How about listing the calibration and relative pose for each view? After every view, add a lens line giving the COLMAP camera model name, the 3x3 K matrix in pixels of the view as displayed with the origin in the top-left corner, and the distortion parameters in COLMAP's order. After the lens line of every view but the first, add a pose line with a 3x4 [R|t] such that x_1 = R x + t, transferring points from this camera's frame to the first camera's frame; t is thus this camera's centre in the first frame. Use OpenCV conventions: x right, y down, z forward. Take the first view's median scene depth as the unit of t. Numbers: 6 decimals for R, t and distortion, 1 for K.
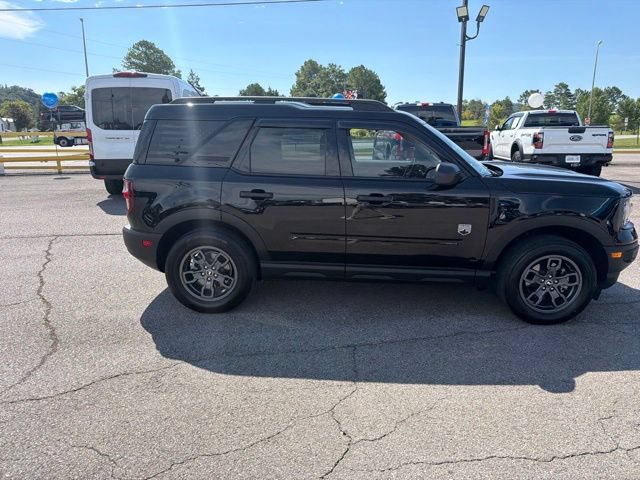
lens RADIAL K [[448.2, 0, 322.0], [0, 448.2, 237.9], [0, 0, 1]] dist [0.030505, -0.042201]
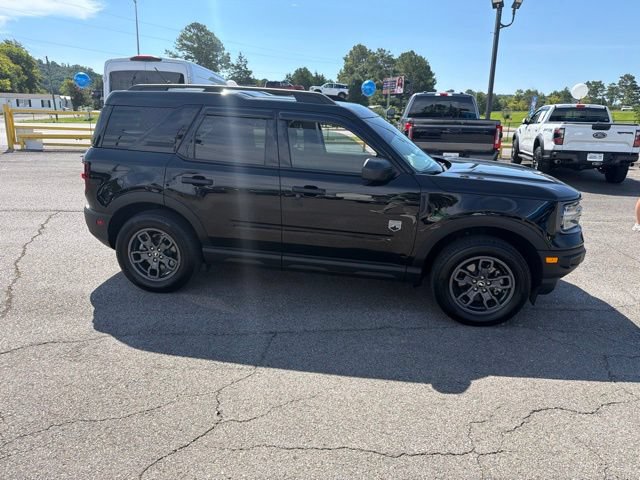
lens RADIAL K [[448.2, 0, 321.6], [0, 448.2, 239.3], [0, 0, 1]] dist [0.030505, -0.042201]
pose [[0.994414, 0.055791, -0.089600, 0.231880], [-0.052880, 0.998003, 0.034547, -0.013320], [0.091349, -0.029616, 0.995378, -0.009694]]
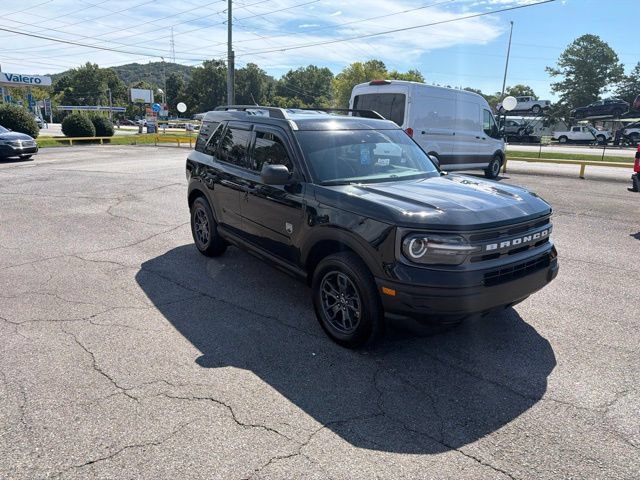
lens RADIAL K [[448.2, 0, 322.4], [0, 448.2, 239.4], [0, 0, 1]] dist [0.030505, -0.042201]
pose [[0.645073, 0.211410, -0.734293, 1.110565], [-0.207411, 0.973331, 0.098021, -0.108467], [0.735433, 0.089069, 0.671718, 0.312708]]
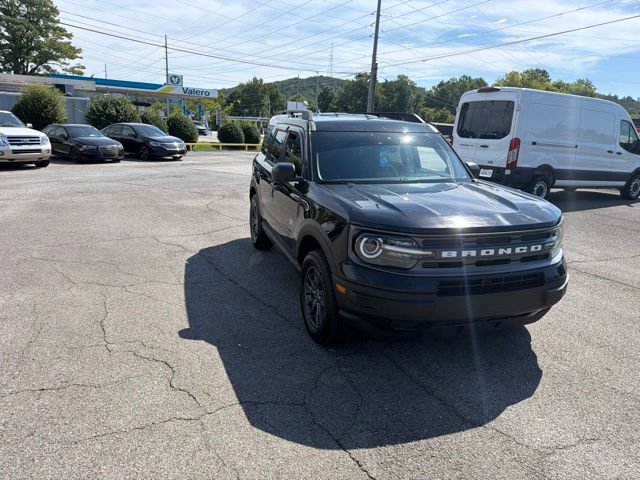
lens RADIAL K [[448.2, 0, 322.4], [0, 448.2, 243.6], [0, 0, 1]] dist [0.030505, -0.042201]
pose [[0.376529, 0.247785, -0.892653, 1.300518], [-0.260921, 0.952924, 0.154456, -0.155888], [0.888902, 0.174754, 0.423456, 0.564746]]
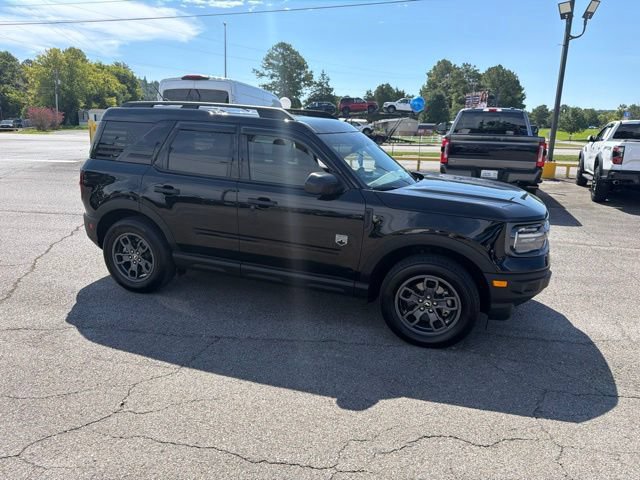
lens RADIAL K [[448.2, 0, 321.3], [0, 448.2, 245.5], [0, 0, 1]] dist [0.030505, -0.042201]
pose [[0.961530, 0.100182, -0.255779, 0.502813], [-0.096499, 0.994968, 0.026942, -0.027138], [0.257191, -0.001223, 0.966360, 0.019428]]
